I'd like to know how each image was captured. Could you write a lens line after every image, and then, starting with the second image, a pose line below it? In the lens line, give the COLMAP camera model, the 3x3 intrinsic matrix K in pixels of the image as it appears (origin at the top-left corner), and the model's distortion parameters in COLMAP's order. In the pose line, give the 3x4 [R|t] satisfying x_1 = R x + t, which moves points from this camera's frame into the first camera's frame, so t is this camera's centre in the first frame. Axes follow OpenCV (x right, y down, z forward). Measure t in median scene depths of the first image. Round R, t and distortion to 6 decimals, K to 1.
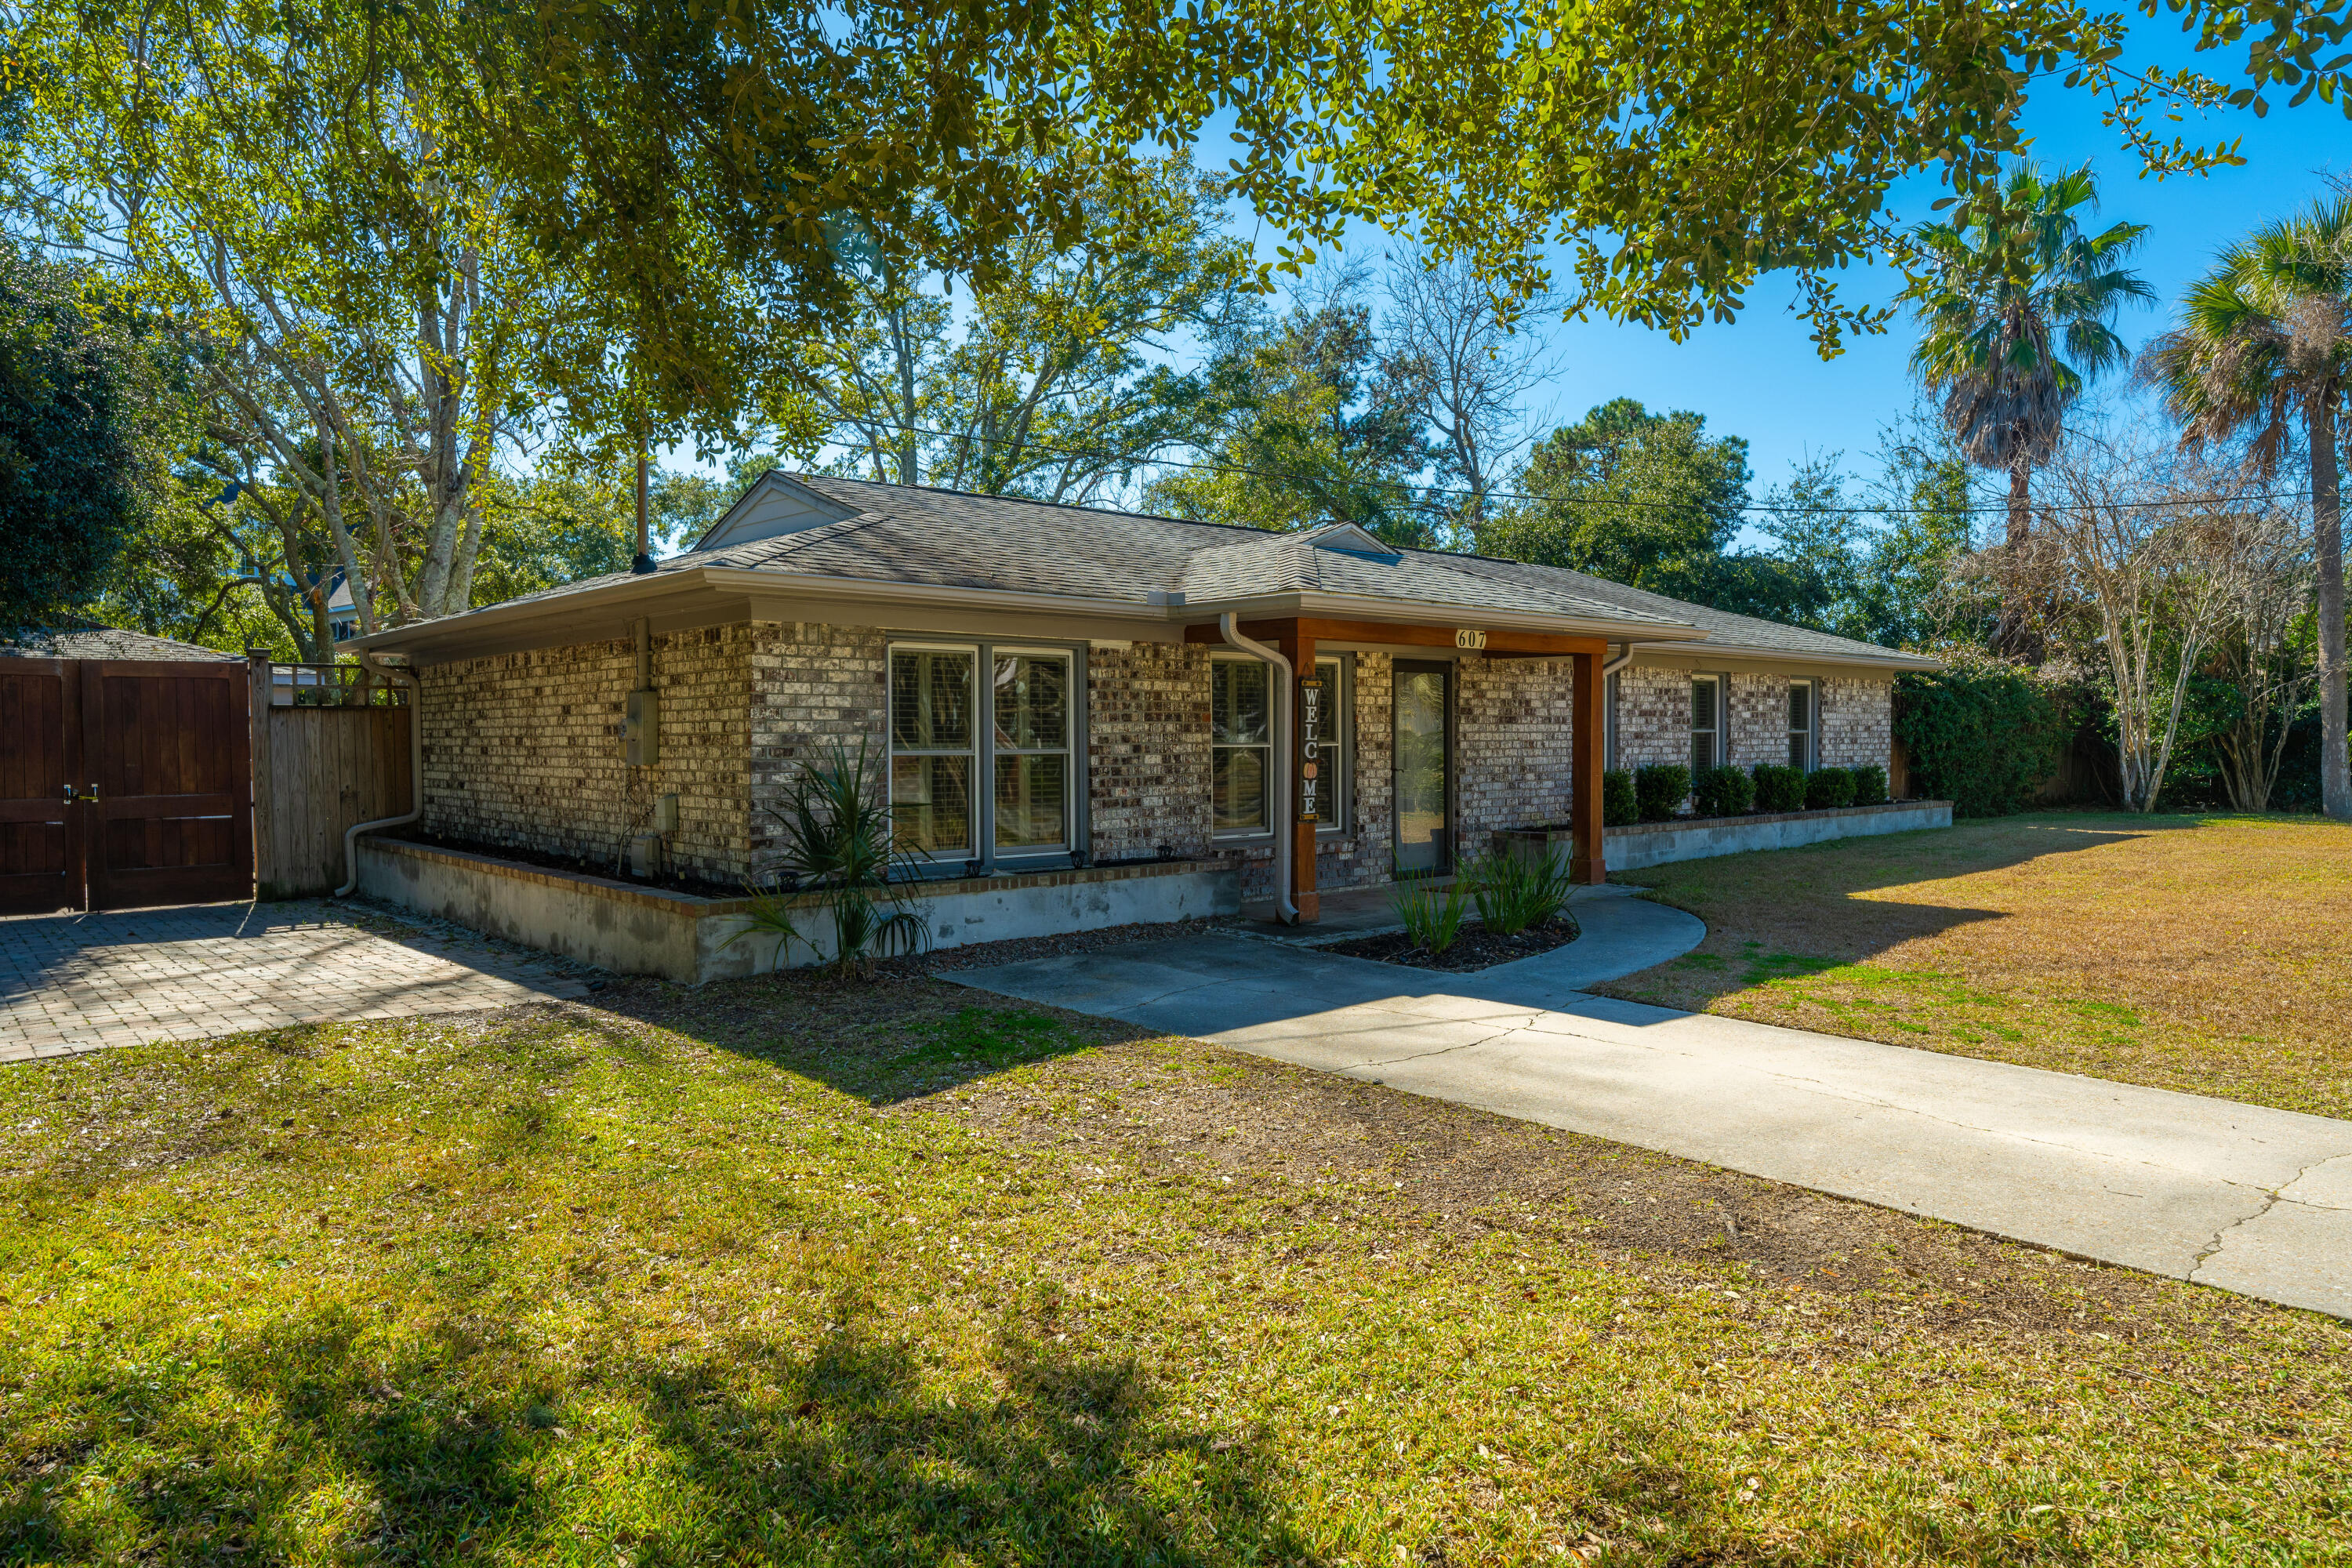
lens RADIAL K [[1472.9, 0, 1176.0], [0, 1472.9, 784.0], [0, 0, 1]] dist [-0.000242, 0.000002]
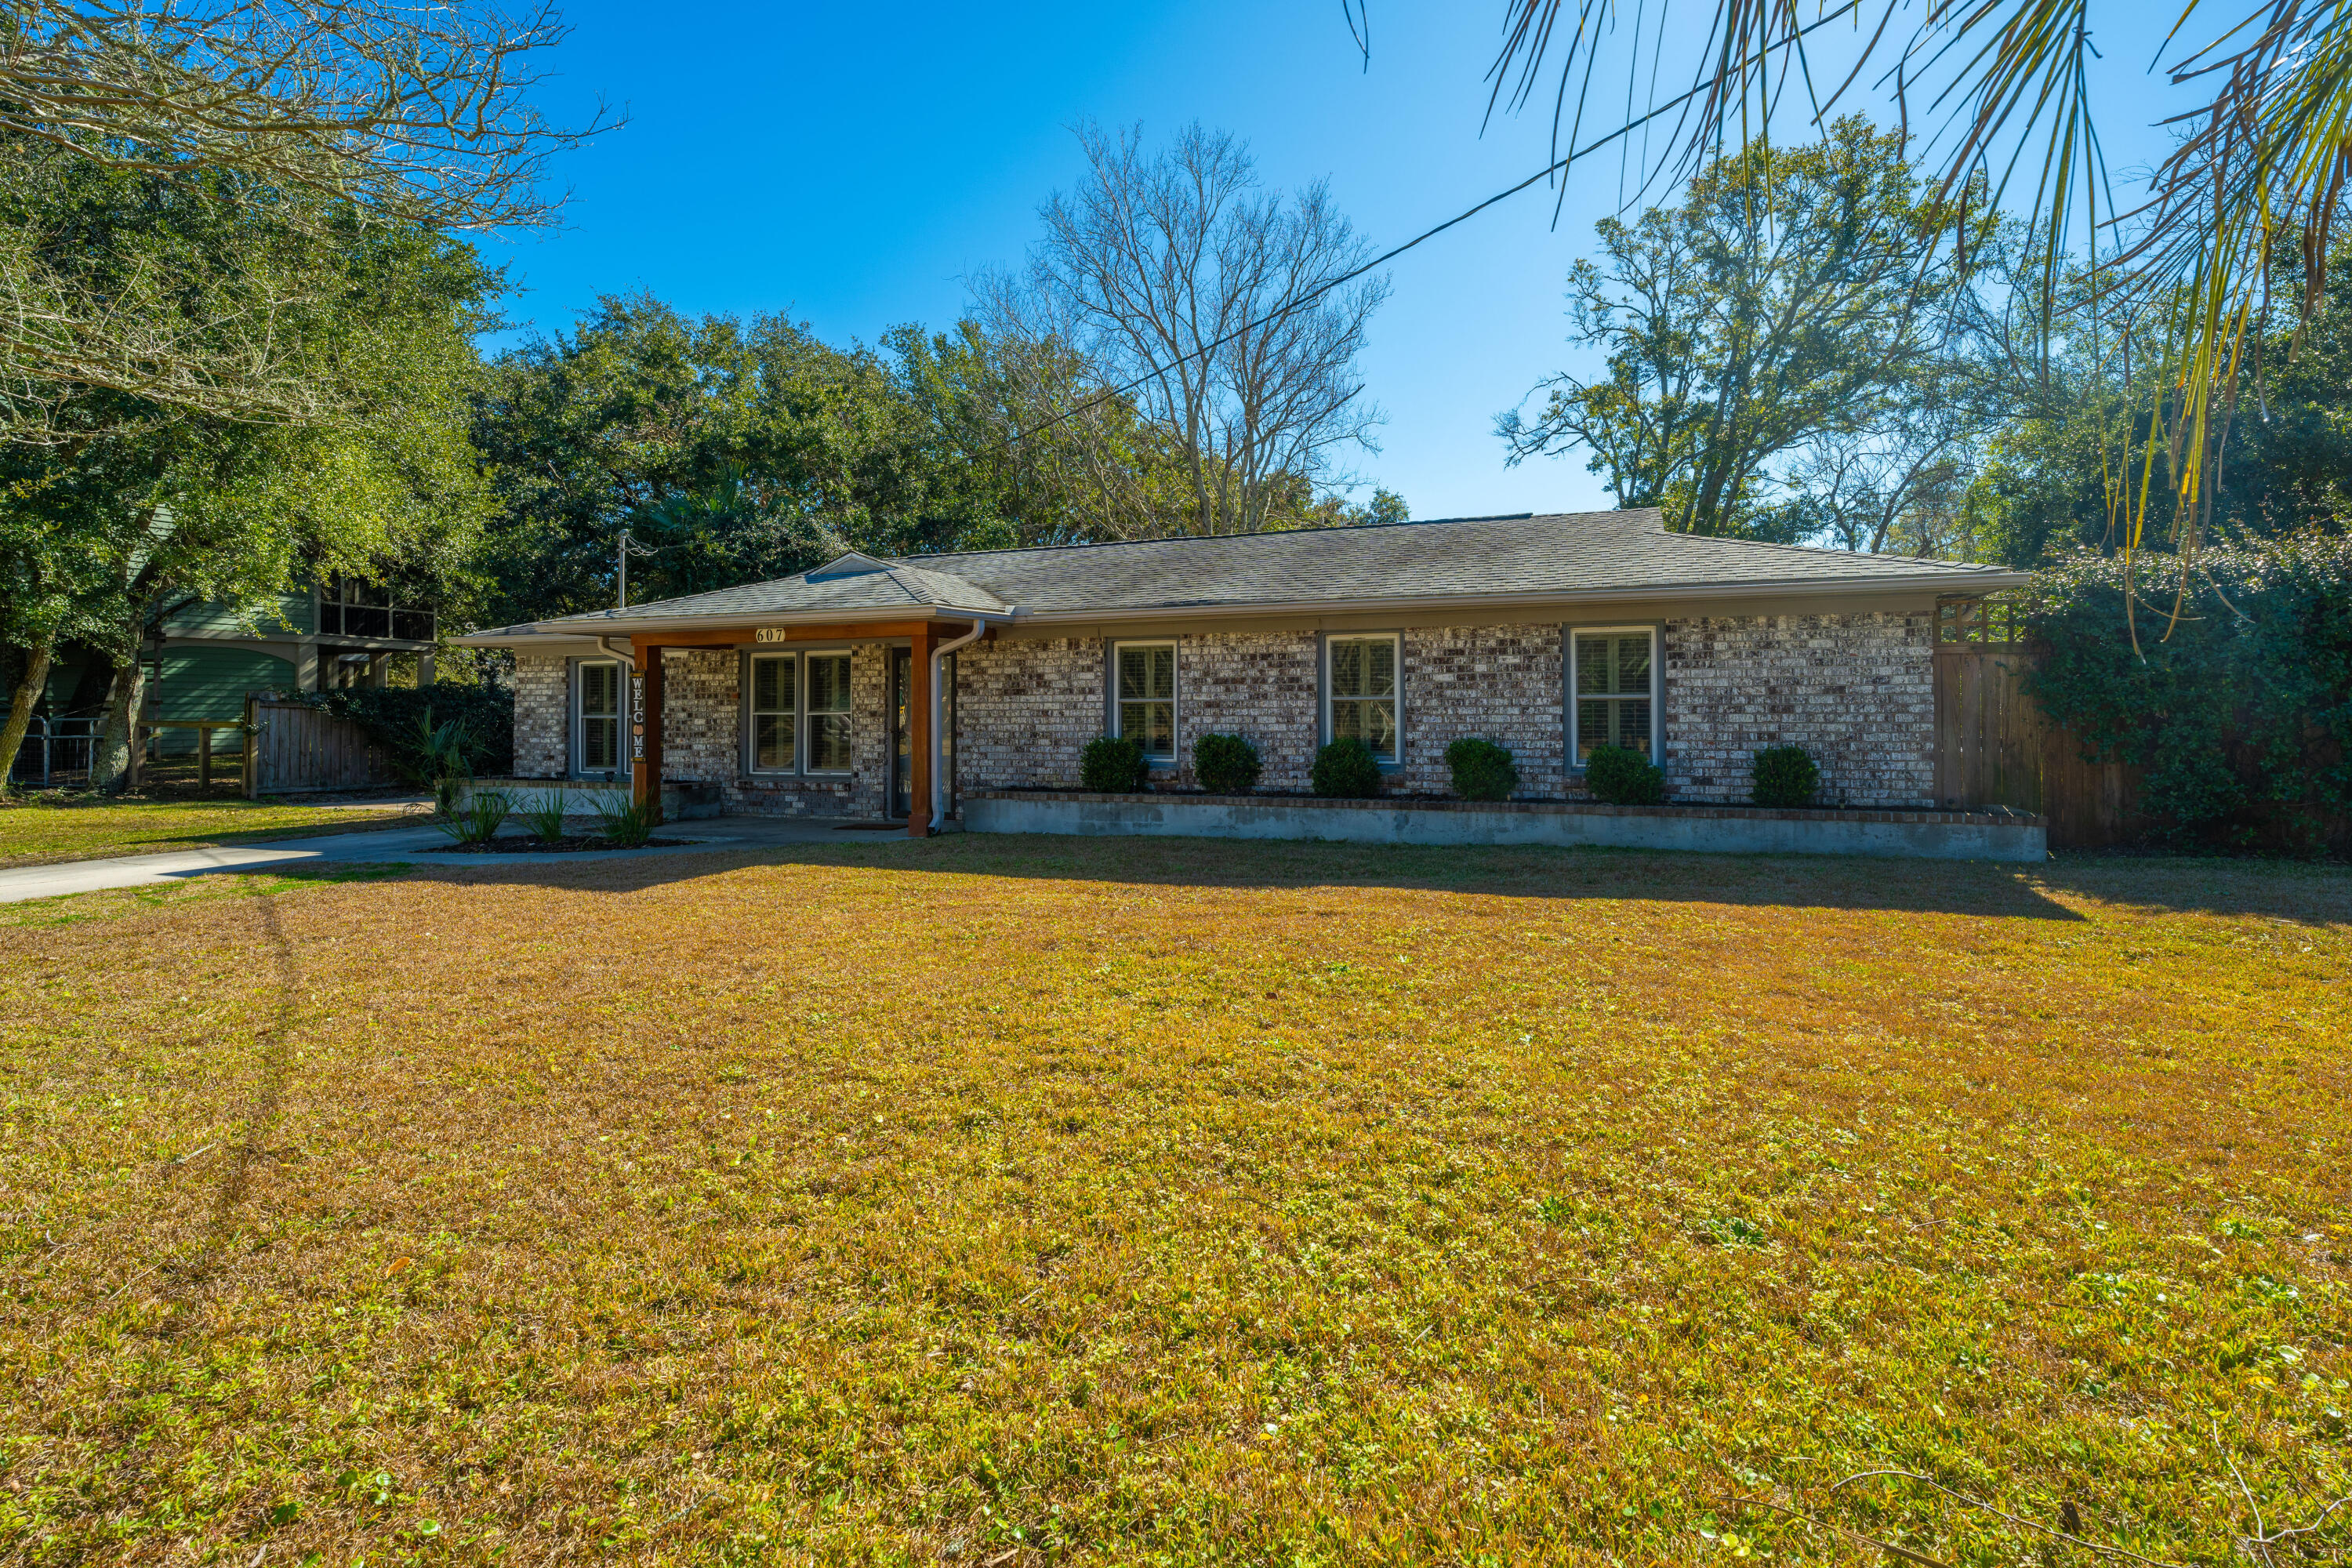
lens RADIAL K [[1055.8, 0, 1247.0], [0, 1055.8, 699.1], [0, 0, 1]] dist [-0.001705, -0.000114]
pose [[0.476742, -0.006887, -0.879016, 0.993539], [-0.023216, 0.999522, -0.020422, -0.024210], [0.878737, 0.030143, 0.476354, 0.734012]]
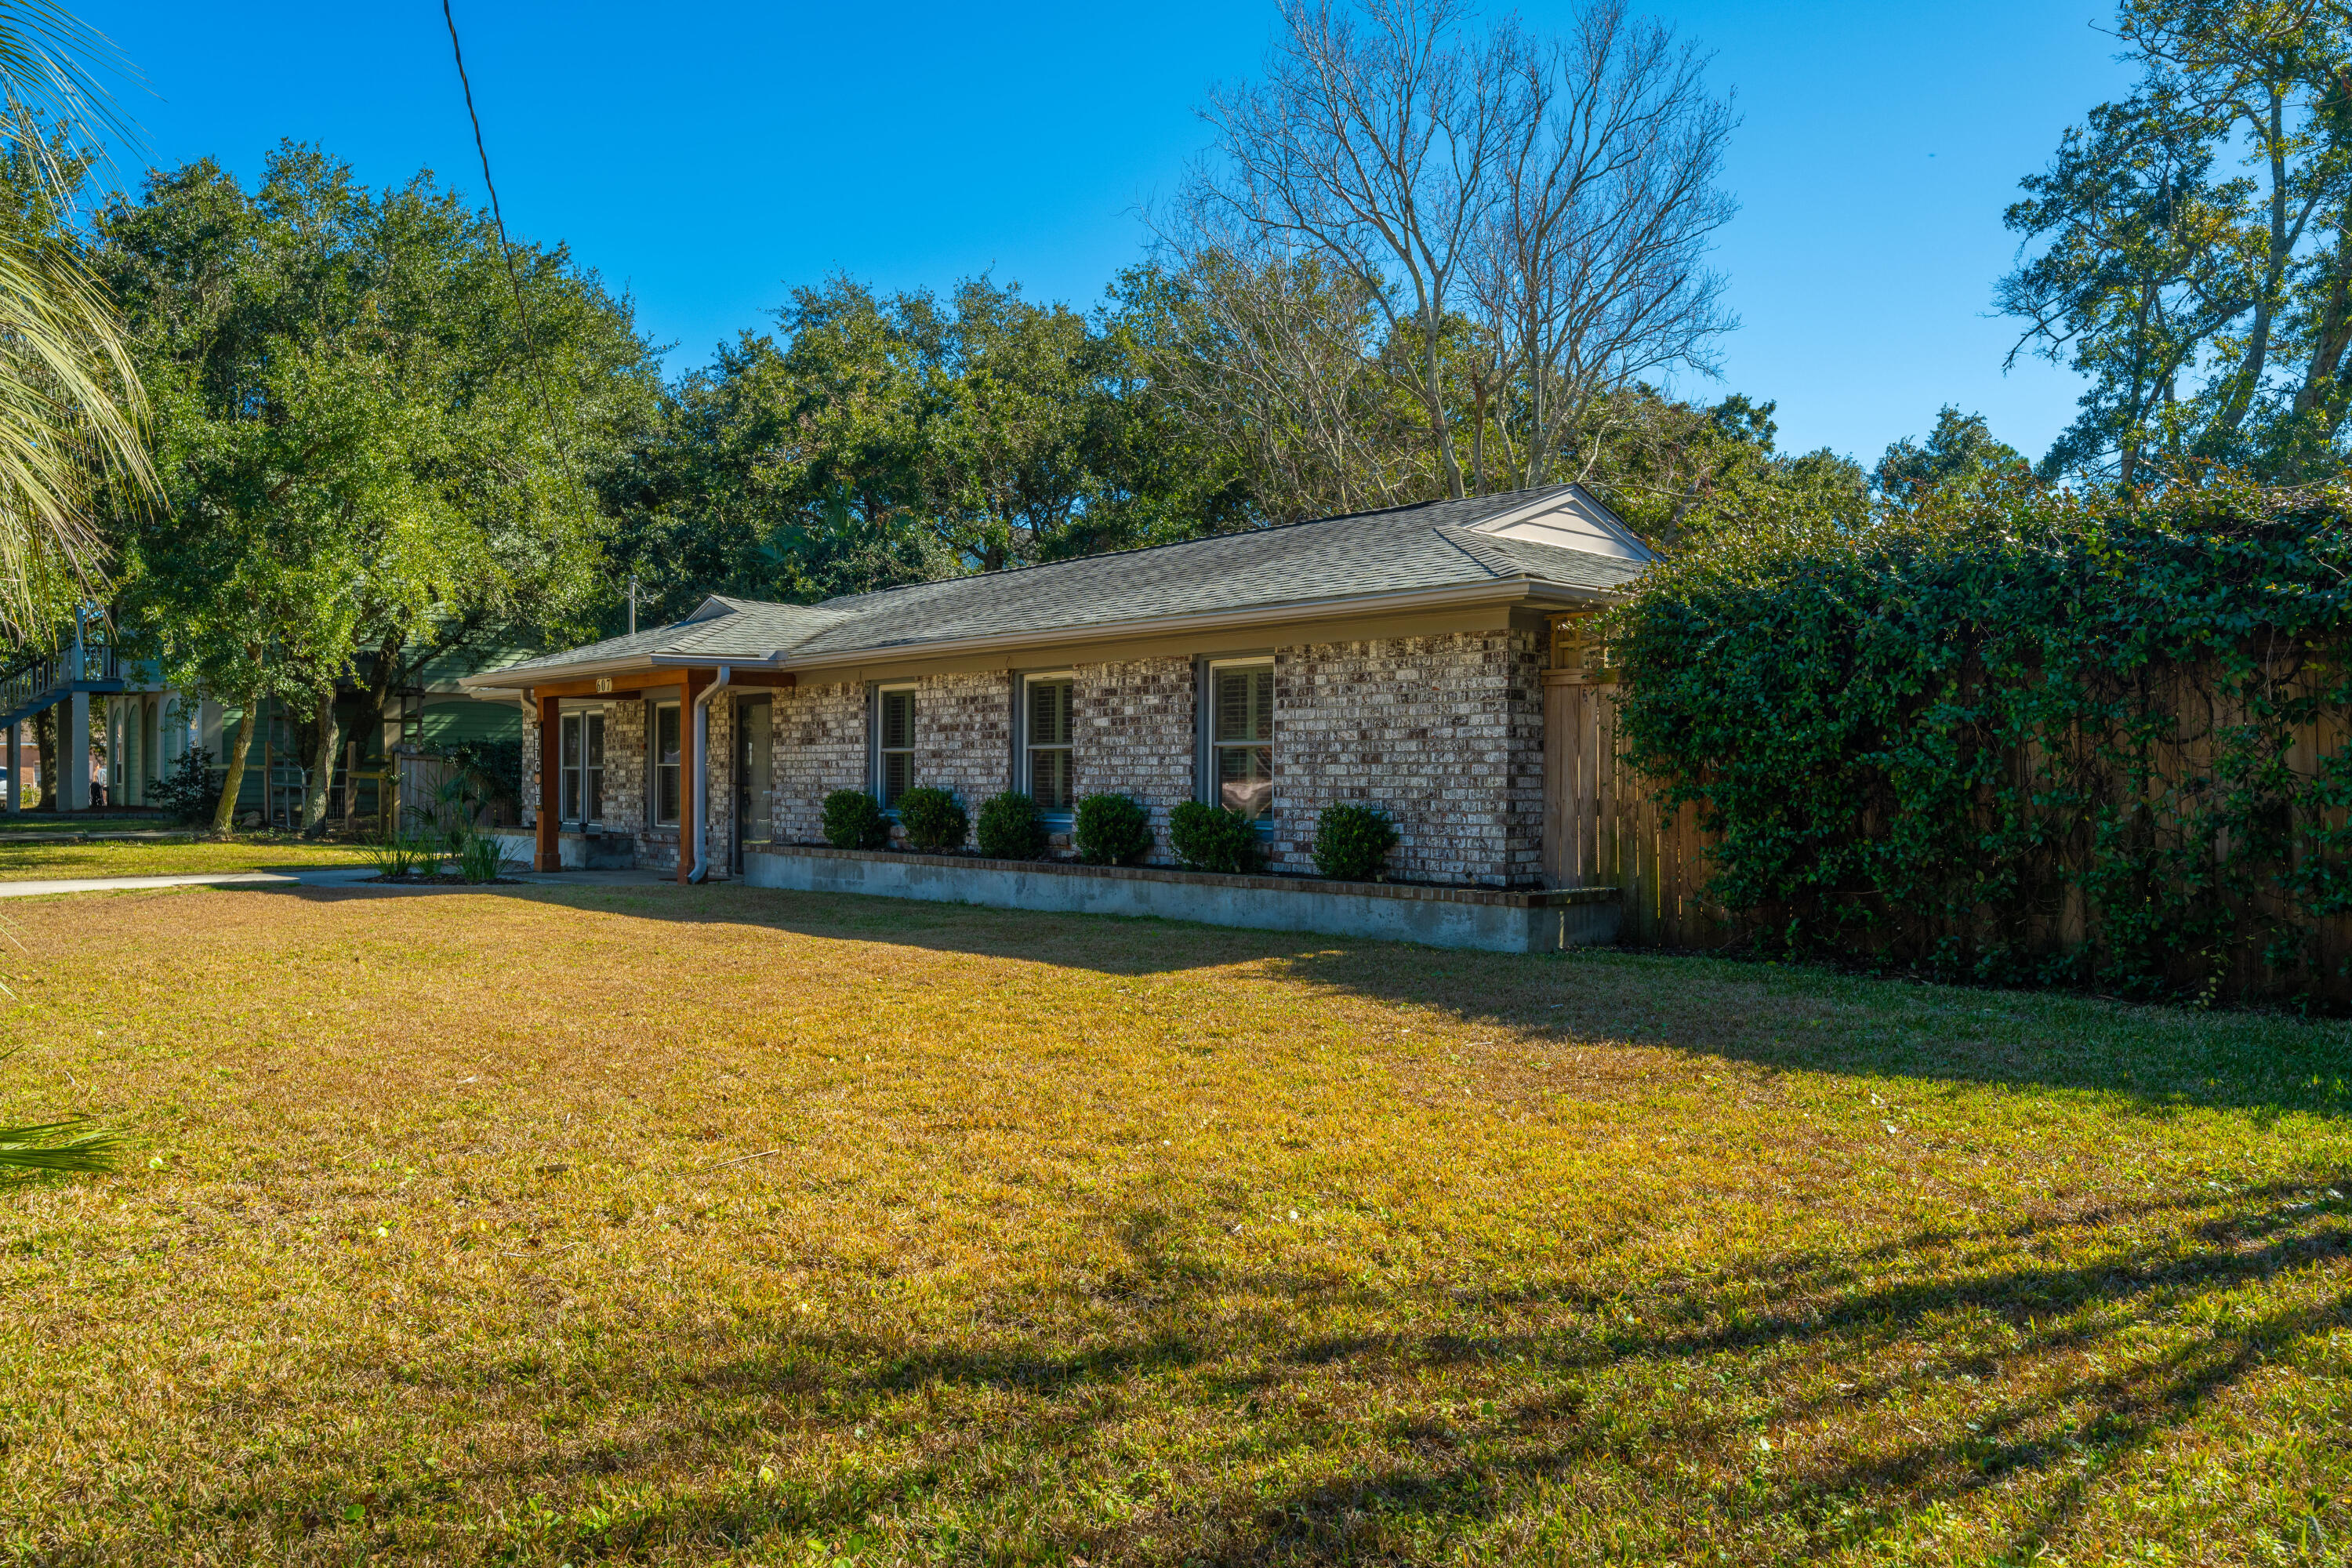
lens RADIAL K [[1637.1, 0, 1167.2], [0, 1637.1, 813.4], [0, 0, 1]] dist [-0.000354, -0.000591]
pose [[0.001227, 0.025243, -0.999681, 1.361046], [-0.033804, 0.999111, 0.025187, -0.028612], [0.999428, 0.033763, 0.002079, 1.207642]]
